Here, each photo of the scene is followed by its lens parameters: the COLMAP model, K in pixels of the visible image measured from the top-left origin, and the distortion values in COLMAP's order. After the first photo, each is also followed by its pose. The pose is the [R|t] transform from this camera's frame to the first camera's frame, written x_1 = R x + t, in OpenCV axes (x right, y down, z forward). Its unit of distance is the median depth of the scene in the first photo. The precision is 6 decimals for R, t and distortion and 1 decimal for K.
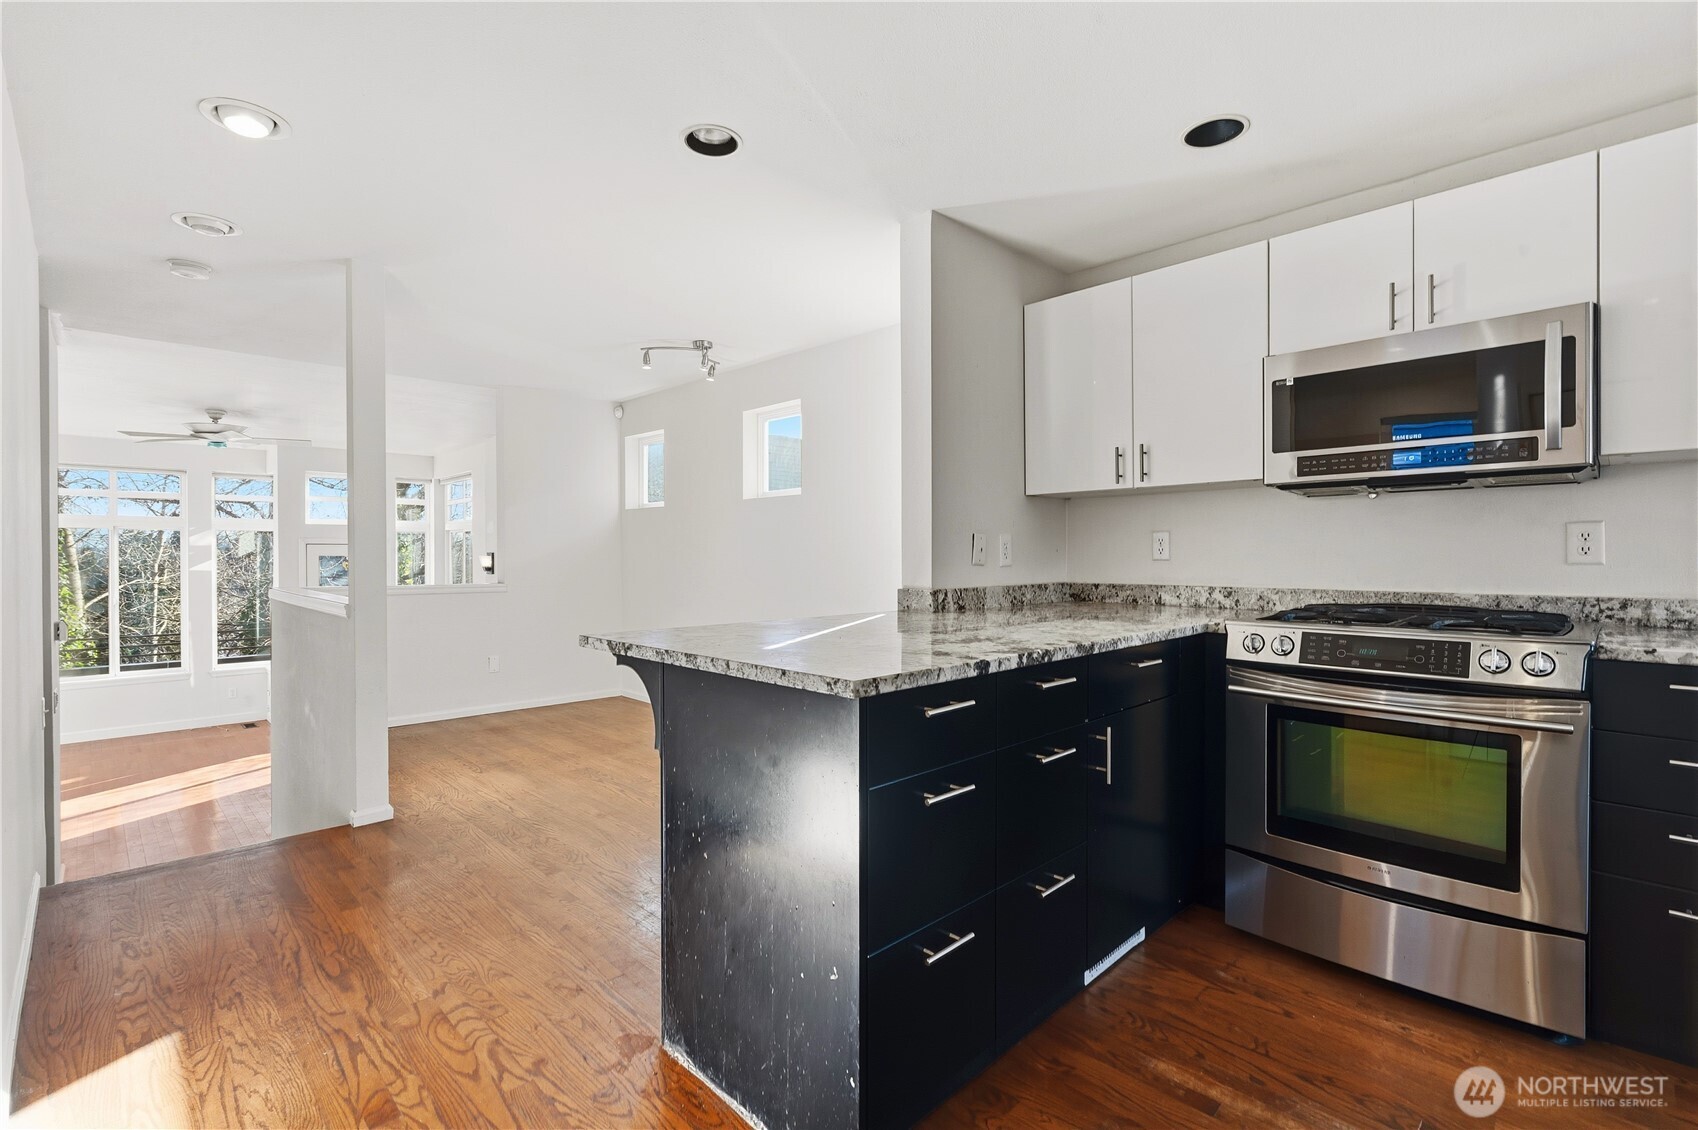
lens RADIAL K [[783.3, 0, 855.1], [0, 783.3, 556.8], [0, 0, 1]] dist [-0.003145, -0.000260]
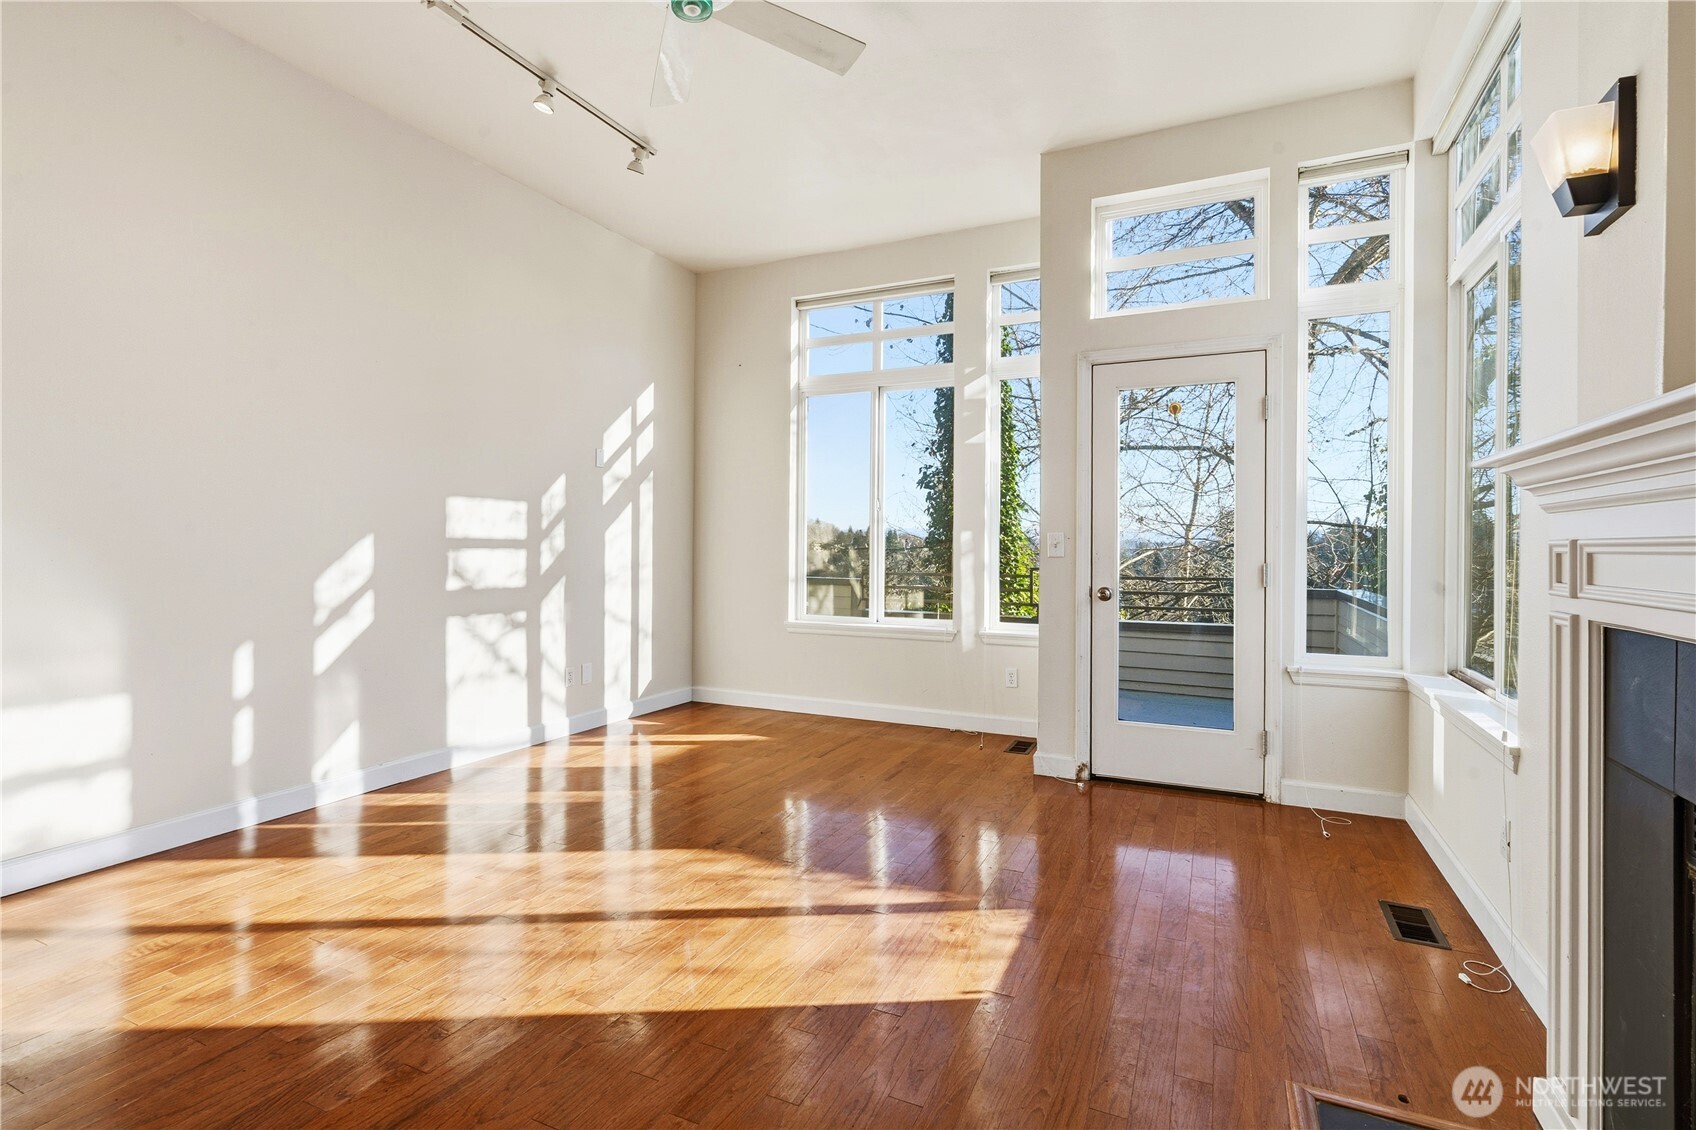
lens RADIAL K [[782.4, 0, 850.5], [0, 782.4, 560.4], [0, 0, 1]] dist [-0.003145, -0.000260]
pose [[0.340376, 0.020096, -0.940075, -0.422682], [-0.011482, 0.999786, 0.017215, 0.109484], [0.940219, 0.004935, 0.340534, 0.921918]]
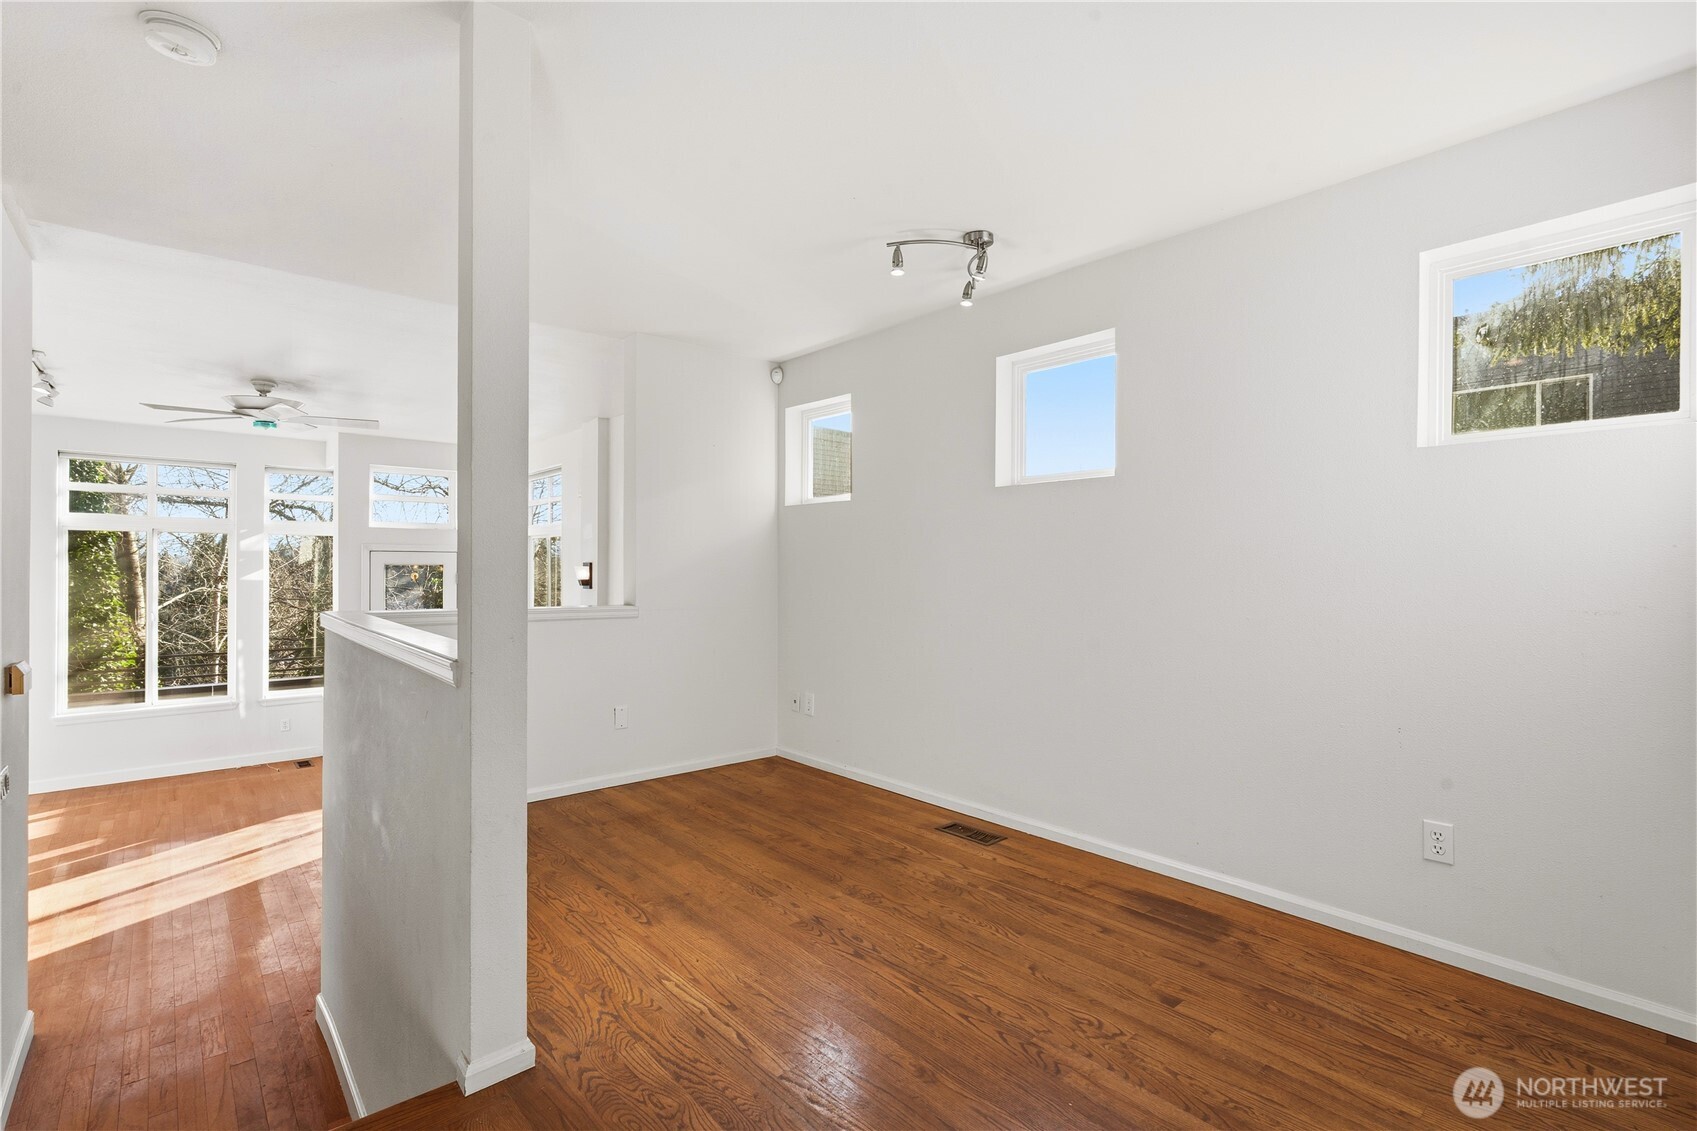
lens RADIAL K [[782.8, 0, 849.1], [0, 782.8, 563.7], [0, 0, 1]] dist [-0.003145, -0.000260]
pose [[0.998272, 0.007385, -0.058304, -0.171920], [-0.007760, 0.999951, -0.006210, -0.001270], [0.058255, 0.006651, 0.998280, 0.237115]]
